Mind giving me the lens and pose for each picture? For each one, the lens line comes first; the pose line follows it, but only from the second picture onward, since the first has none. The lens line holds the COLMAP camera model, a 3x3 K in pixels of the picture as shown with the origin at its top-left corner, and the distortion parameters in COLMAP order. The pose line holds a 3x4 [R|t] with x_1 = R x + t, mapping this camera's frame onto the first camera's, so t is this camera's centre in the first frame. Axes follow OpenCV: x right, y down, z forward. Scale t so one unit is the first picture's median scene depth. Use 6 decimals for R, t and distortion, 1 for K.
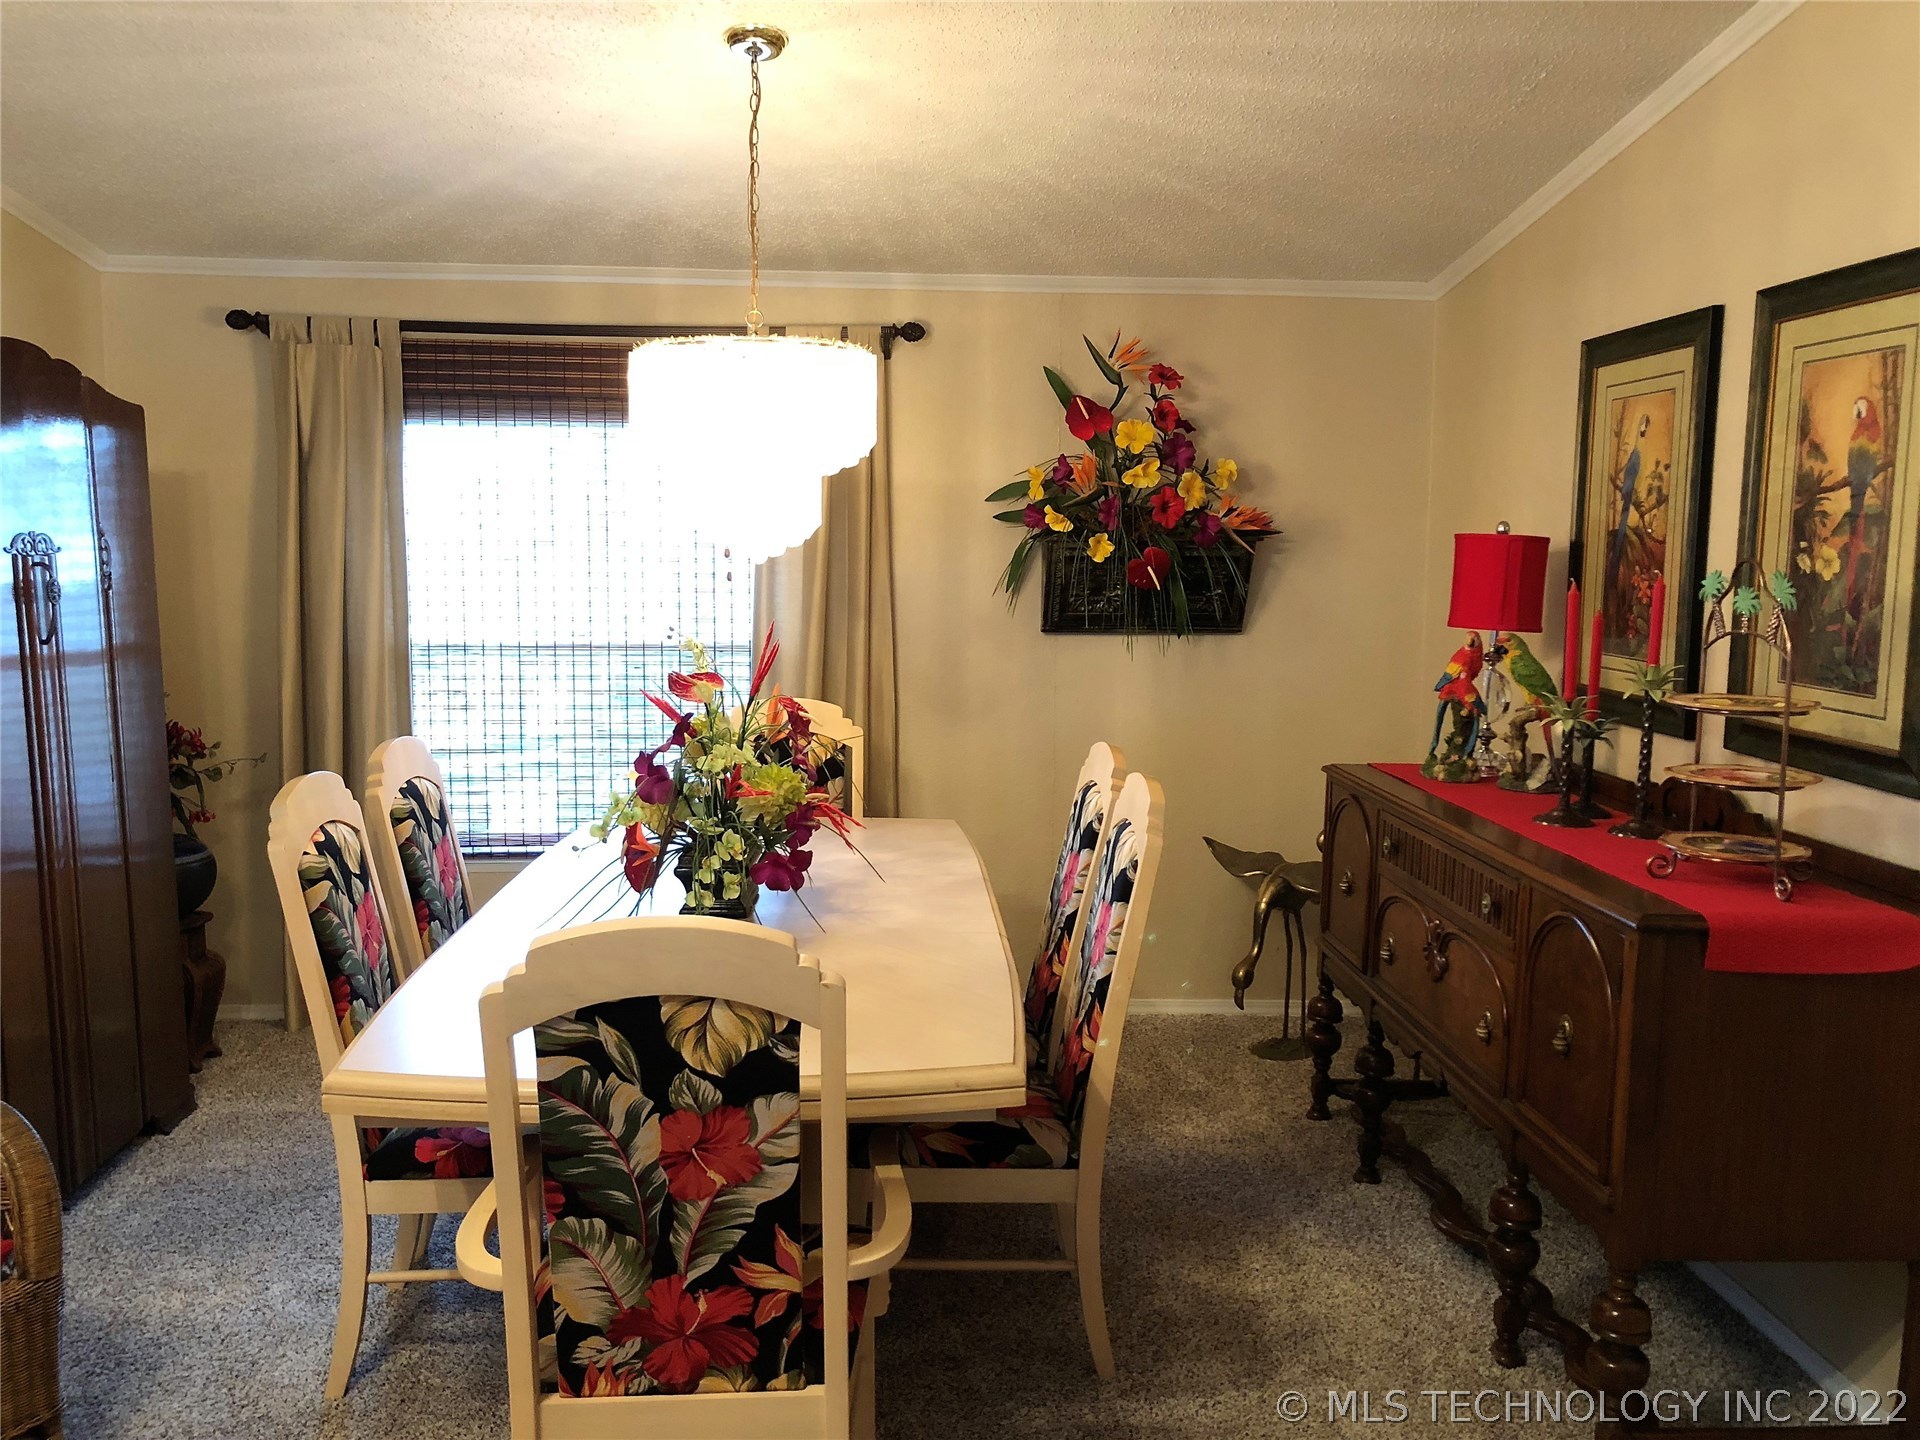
lens RADIAL K [[1567.9, 0, 958.9], [0, 1567.9, 710.3], [0, 0, 1]] dist [0.014100, -0.013103]
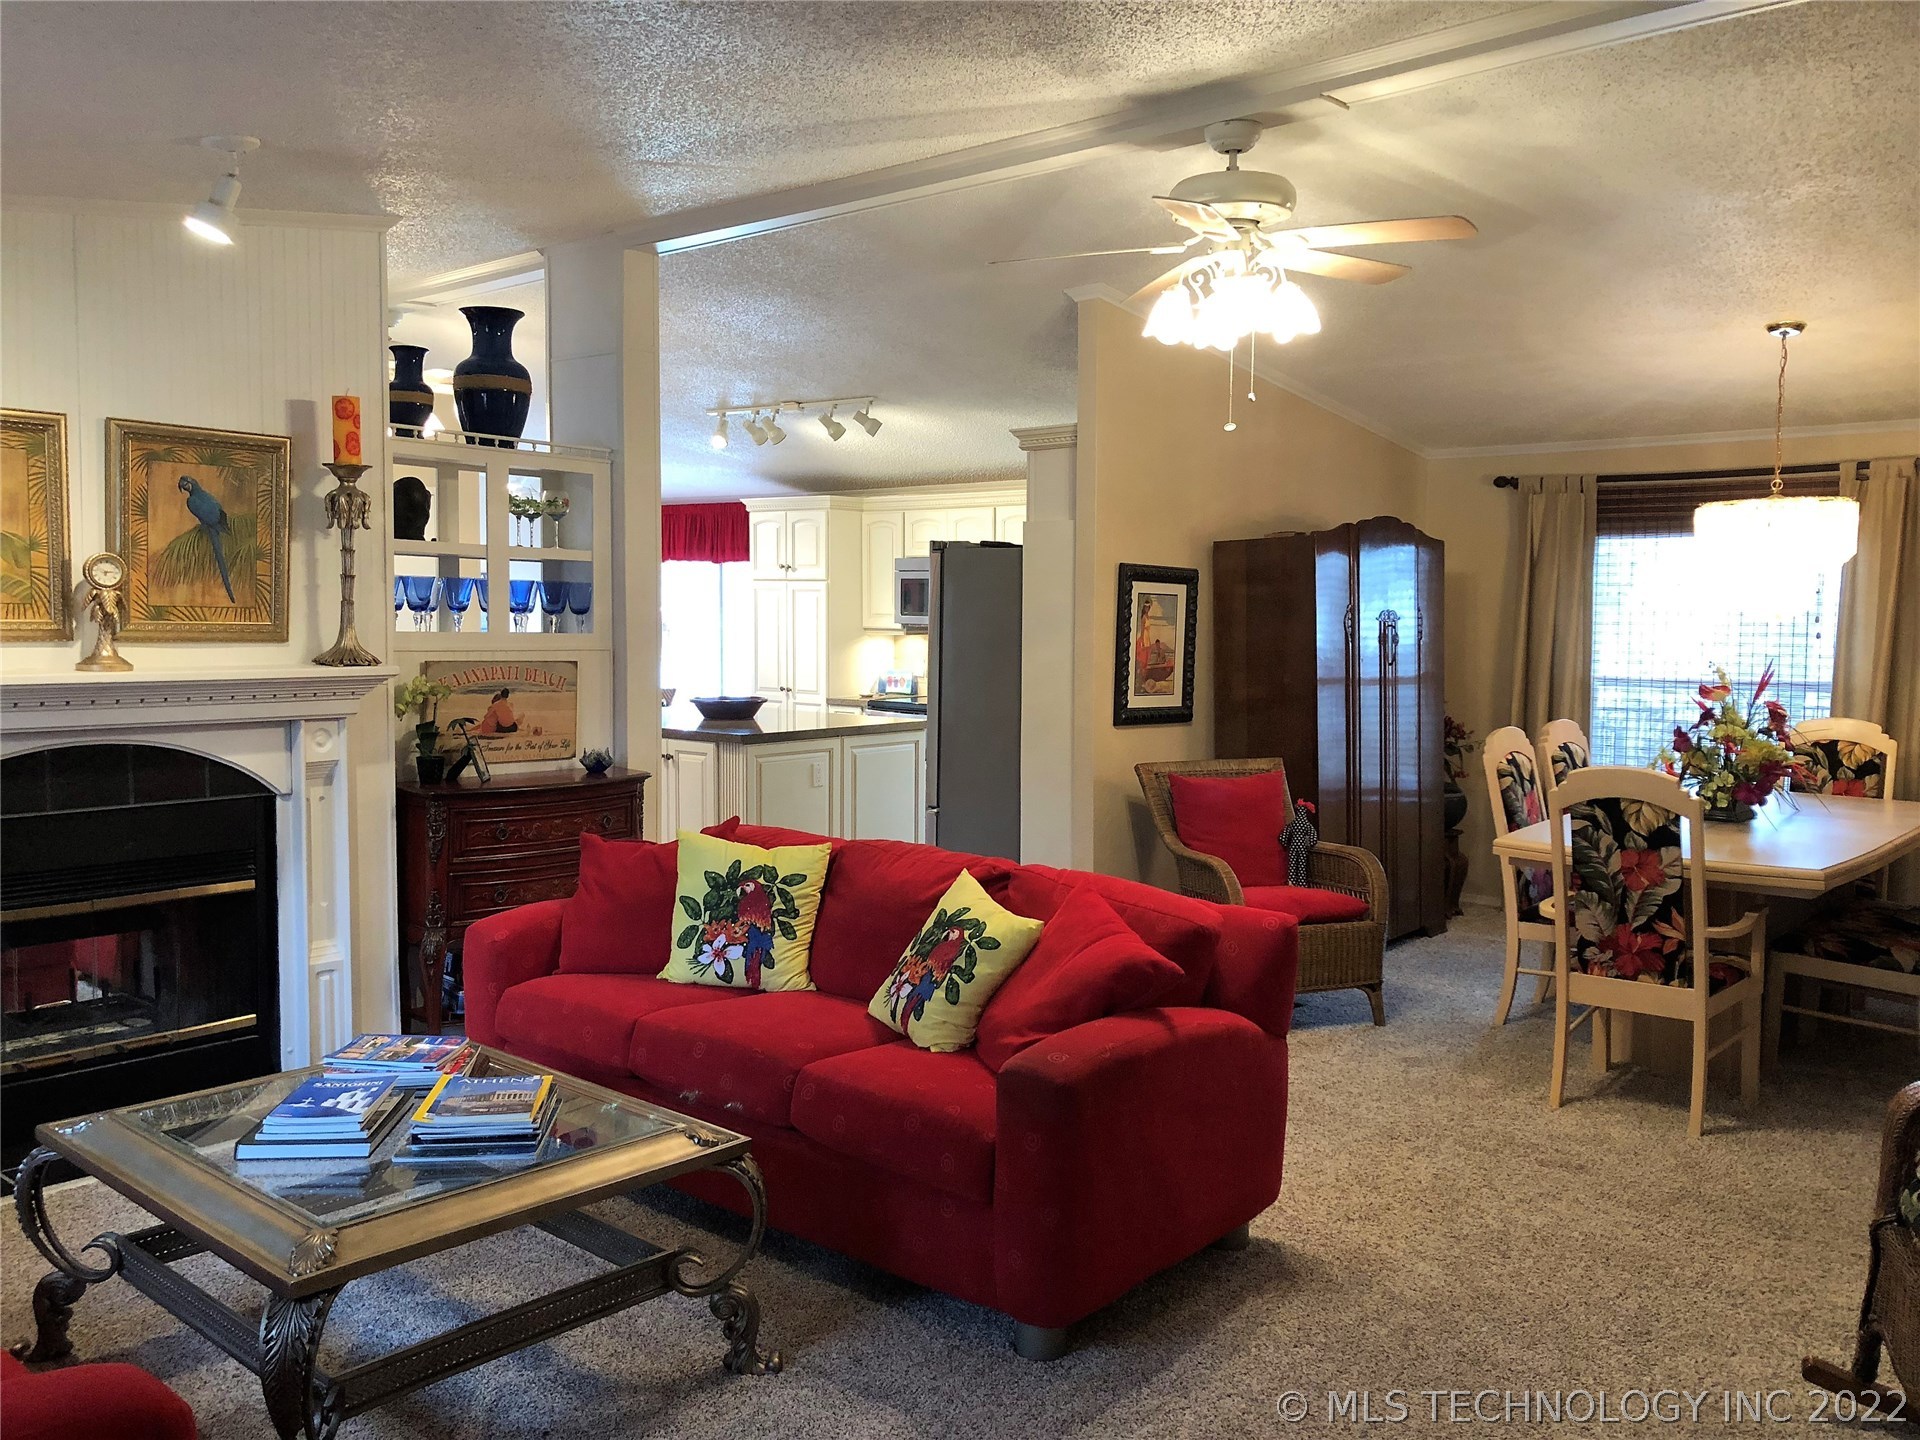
lens RADIAL K [[1567.9, 0, 953.9], [0, 1567.9, 709.5], [0, 0, 1]] dist [0.014100, -0.013103]
pose [[0.713593, 0.040491, -0.699389, 0.498830], [-0.069923, 0.997460, -0.013596, 0.094452], [0.697062, 0.058606, 0.714611, -0.959772]]
